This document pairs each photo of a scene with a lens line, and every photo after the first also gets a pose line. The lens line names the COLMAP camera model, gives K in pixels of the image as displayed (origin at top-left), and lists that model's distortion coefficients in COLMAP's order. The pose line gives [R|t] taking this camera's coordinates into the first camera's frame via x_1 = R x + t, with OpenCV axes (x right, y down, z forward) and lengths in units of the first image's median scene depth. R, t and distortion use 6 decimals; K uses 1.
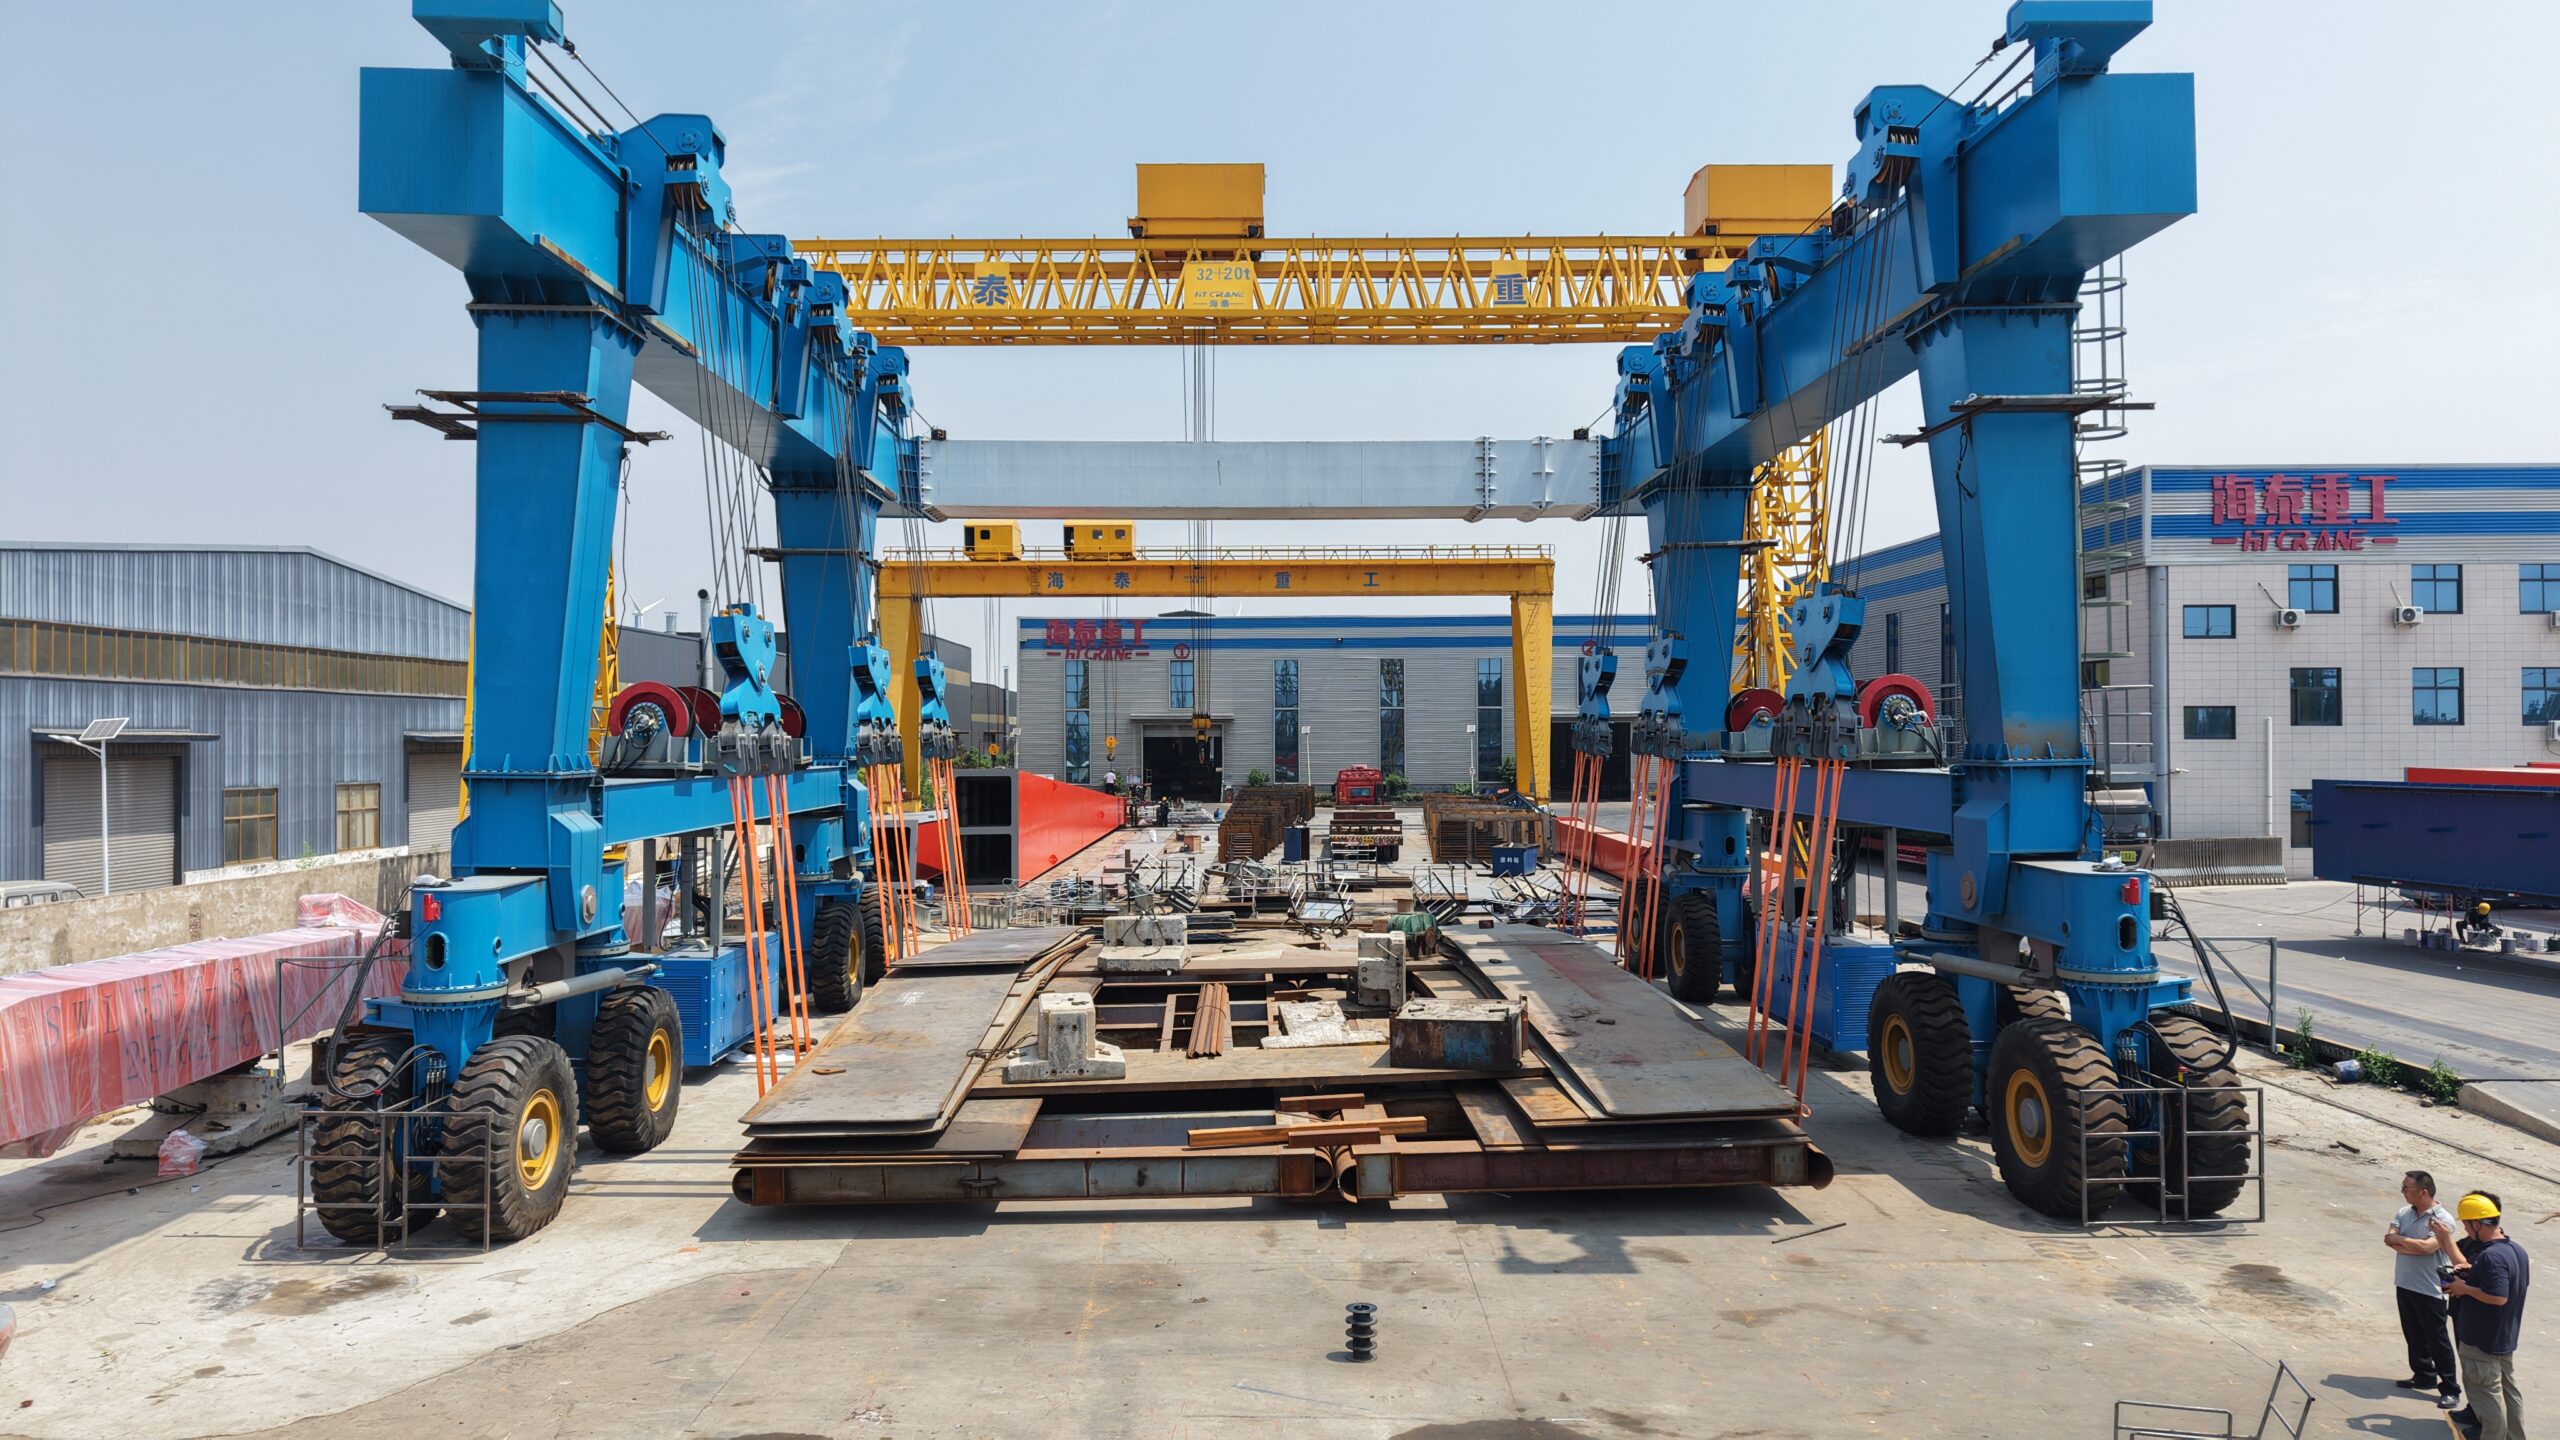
lens RADIAL K [[1698.9, 0, 1280.0], [0, 1698.9, 720.0], [0, 0, 1]] dist [0.024041, -0.024365]
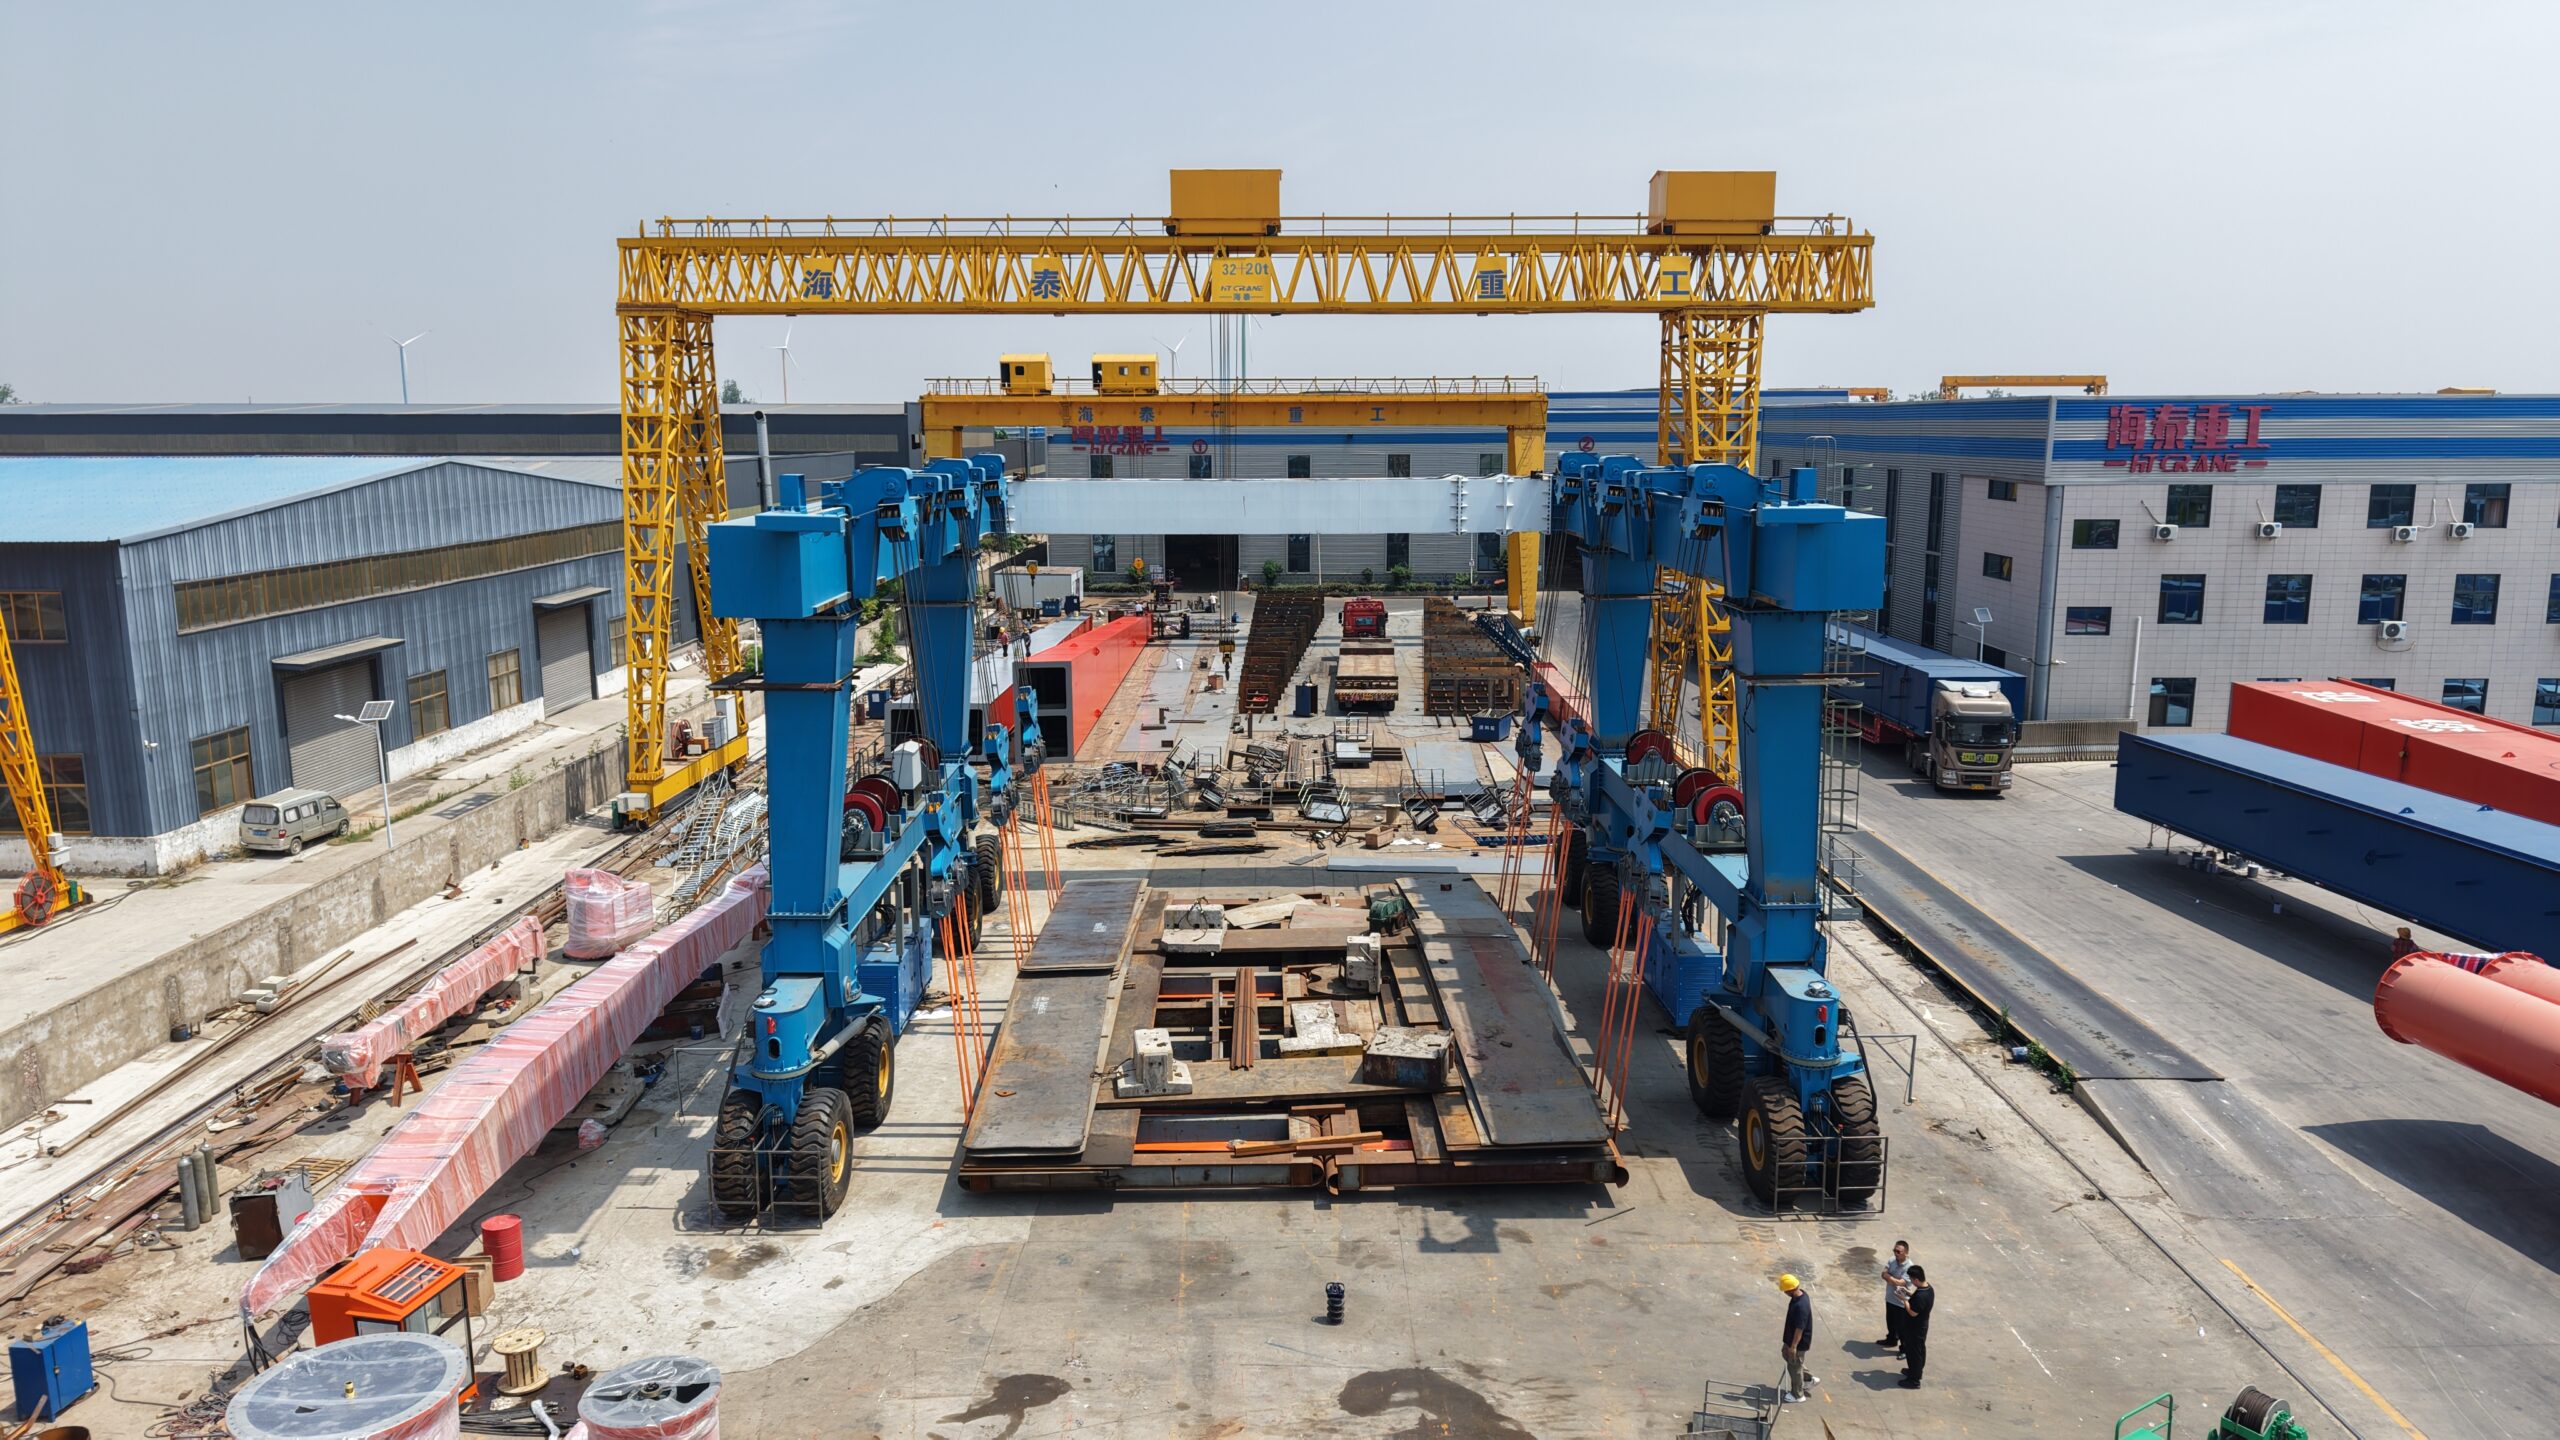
lens RADIAL K [[1698.9, 0, 1280.0], [0, 1698.9, 720.0], [0, 0, 1]] dist [0.024041, -0.024365]
pose [[0.999969, 0.004837, -0.006181, -0.002678], [-0.003617, 0.982924, 0.183976, -0.455063], [0.006966, -0.183948, 0.982911, -0.516633]]
